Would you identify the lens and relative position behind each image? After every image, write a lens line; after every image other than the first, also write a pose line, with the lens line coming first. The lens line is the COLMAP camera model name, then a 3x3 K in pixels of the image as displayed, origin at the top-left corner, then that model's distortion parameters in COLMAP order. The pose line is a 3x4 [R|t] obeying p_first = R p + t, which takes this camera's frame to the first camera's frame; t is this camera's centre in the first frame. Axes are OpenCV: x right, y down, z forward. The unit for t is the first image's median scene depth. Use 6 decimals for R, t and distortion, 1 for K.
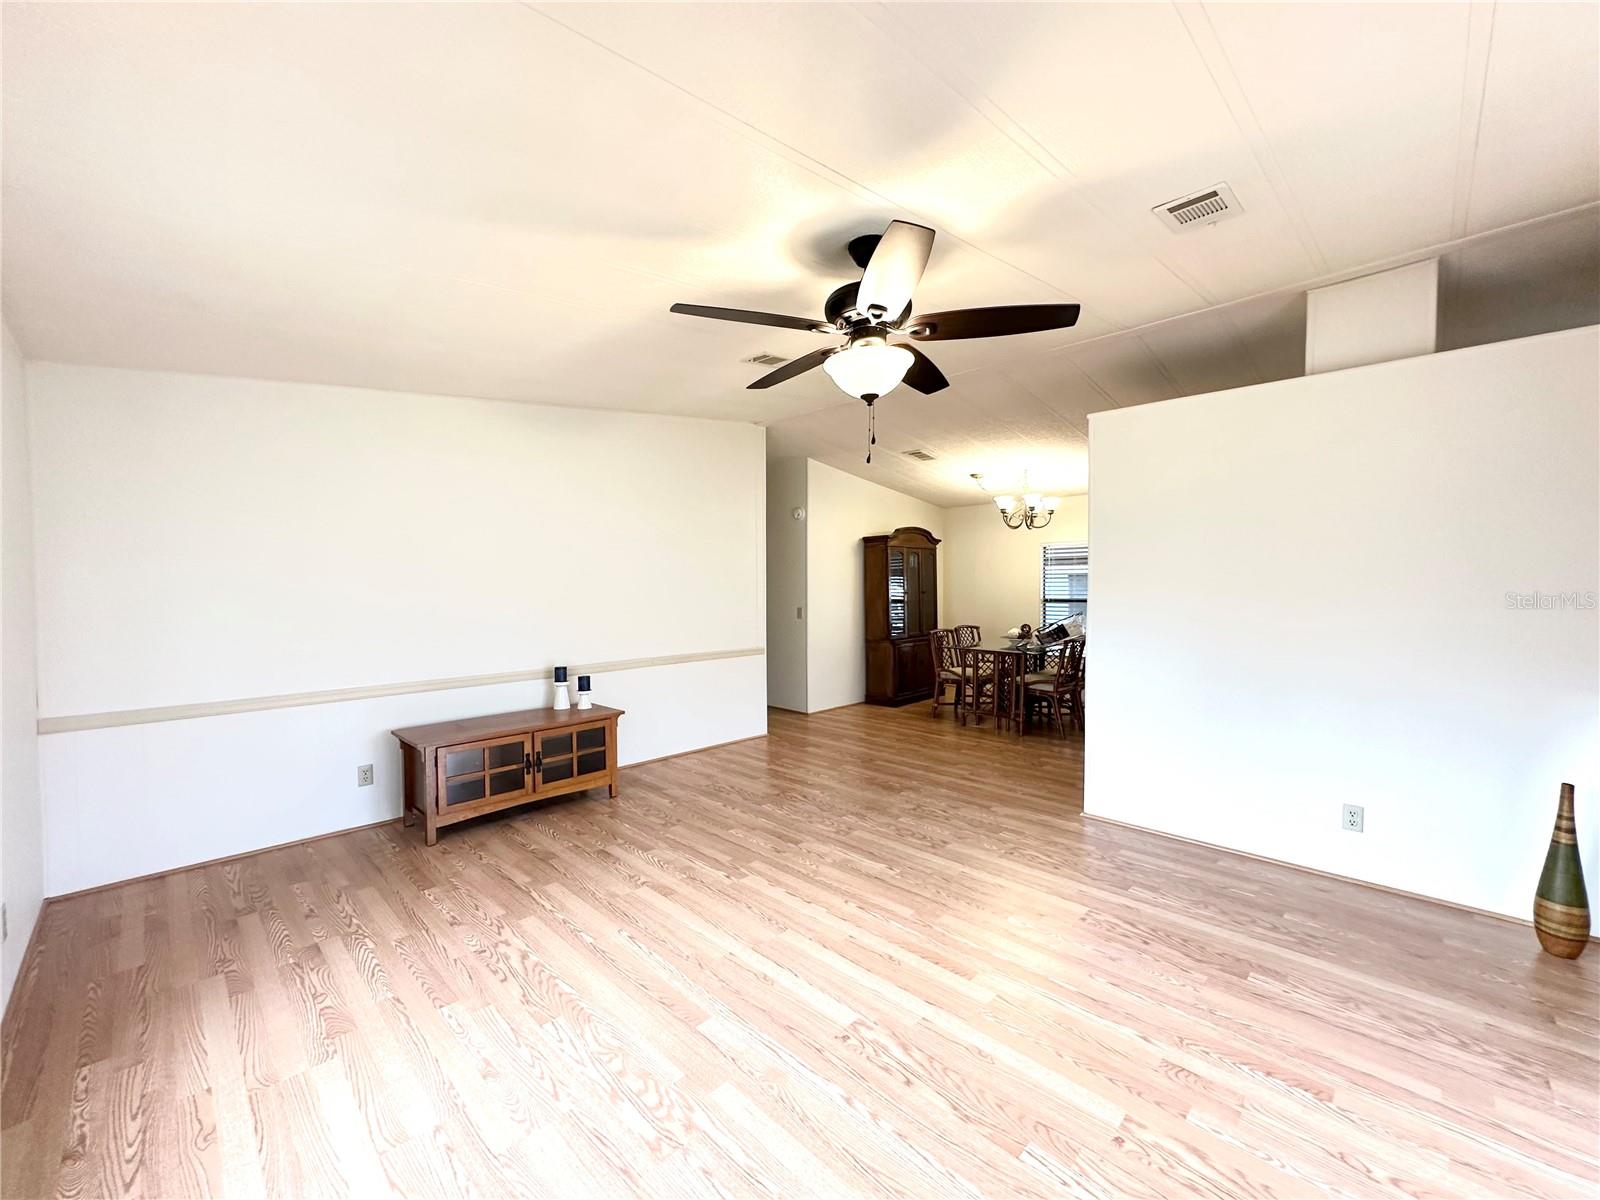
lens RADIAL K [[641.7, 0, 807.5], [0, 641.7, 603.0], [0, 0, 1]] dist [0.001443, 0.000729]
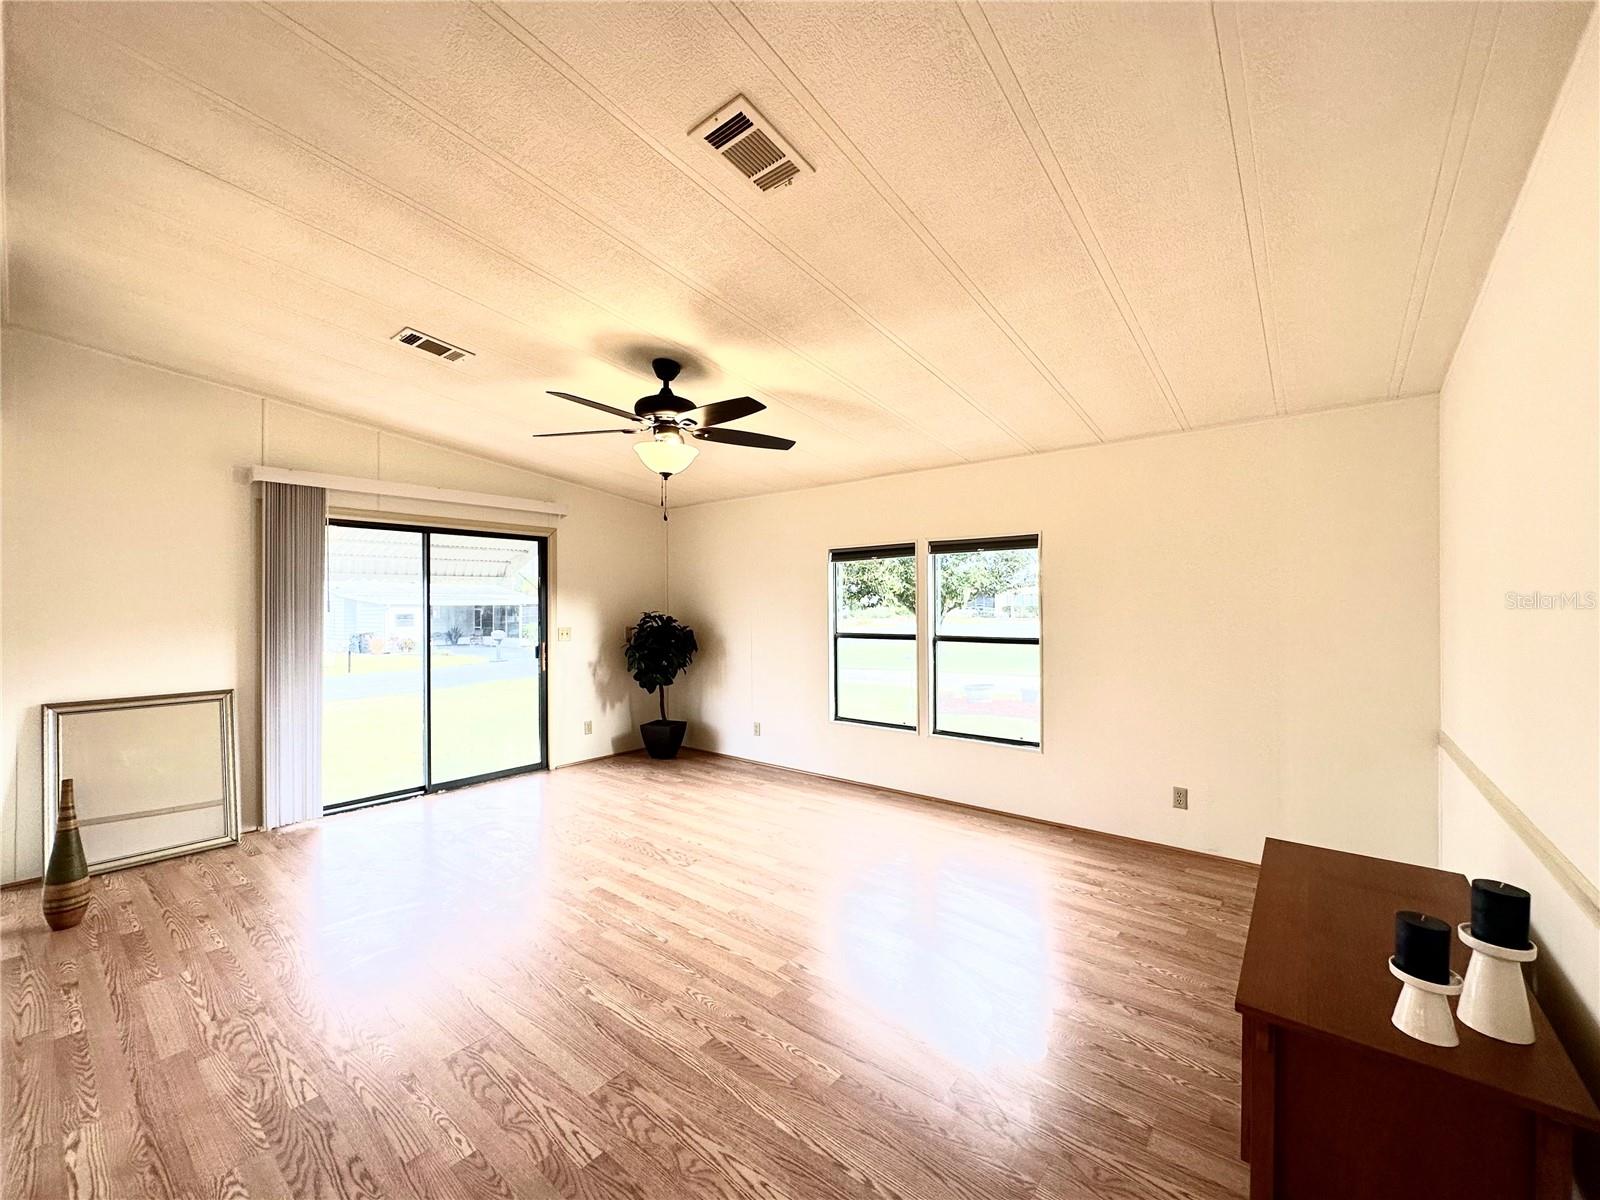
lens RADIAL K [[641.7, 0, 797.5], [0, 641.7, 611.3], [0, 0, 1]] dist [0.001443, 0.000729]
pose [[-0.996976, 0.008333, -0.077263, -0.065108], [0.005000, 0.999053, 0.043231, -0.064779], [0.077550, 0.042714, -0.996073, 1.969282]]
